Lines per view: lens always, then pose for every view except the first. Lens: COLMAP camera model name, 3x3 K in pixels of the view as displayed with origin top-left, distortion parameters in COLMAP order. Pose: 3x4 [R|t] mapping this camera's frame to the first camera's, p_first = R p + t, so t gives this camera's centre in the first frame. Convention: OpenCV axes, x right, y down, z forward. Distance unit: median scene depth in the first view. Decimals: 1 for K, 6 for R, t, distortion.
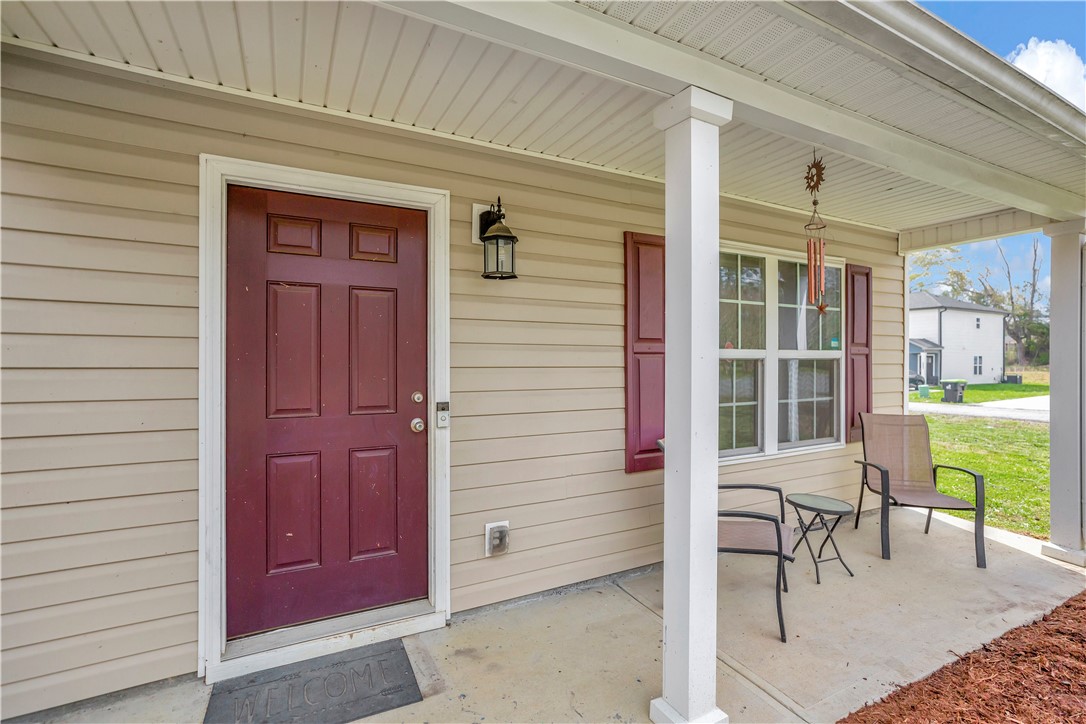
lens RADIAL K [[502.3, 0, 543.7], [0, 502.3, 357.9], [0, 0, 1]] dist [-0.010619, 0.000090]
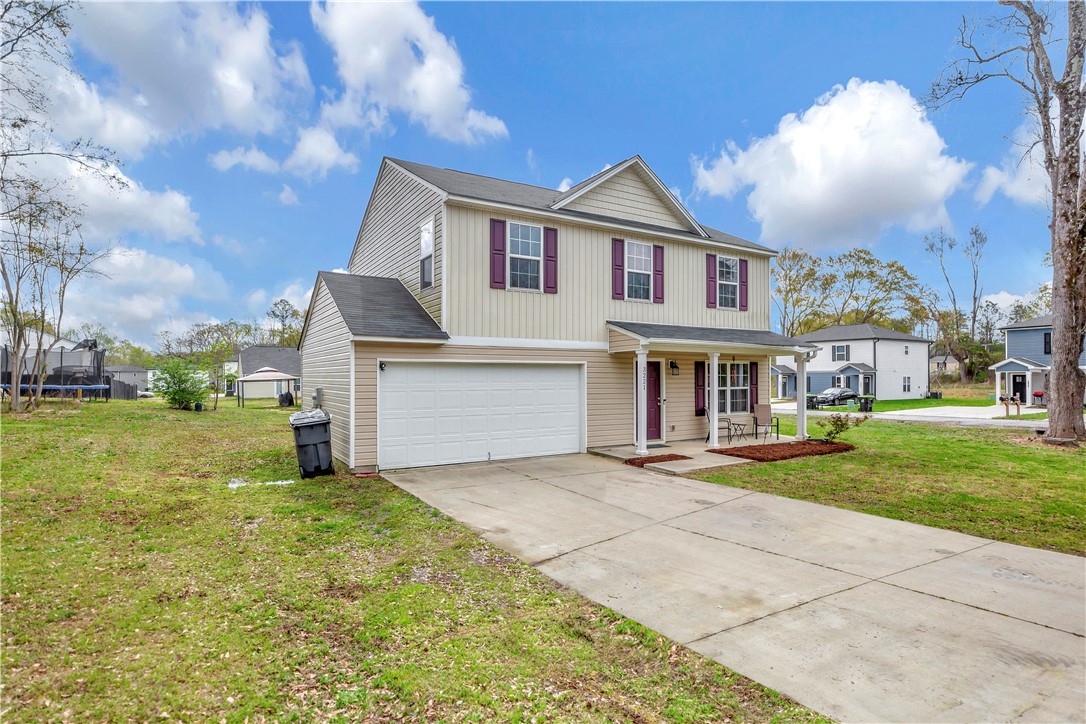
lens RADIAL K [[559.9, 0, 543.9], [0, 559.9, 368.1], [0, 0, 1]] dist [-0.002738, -0.000171]
pose [[0.997405, -0.002626, 0.071953, -1.105619], [0.003498, 0.999922, -0.011995, -0.101228], [-0.071916, 0.012216, 0.997336, -2.776886]]
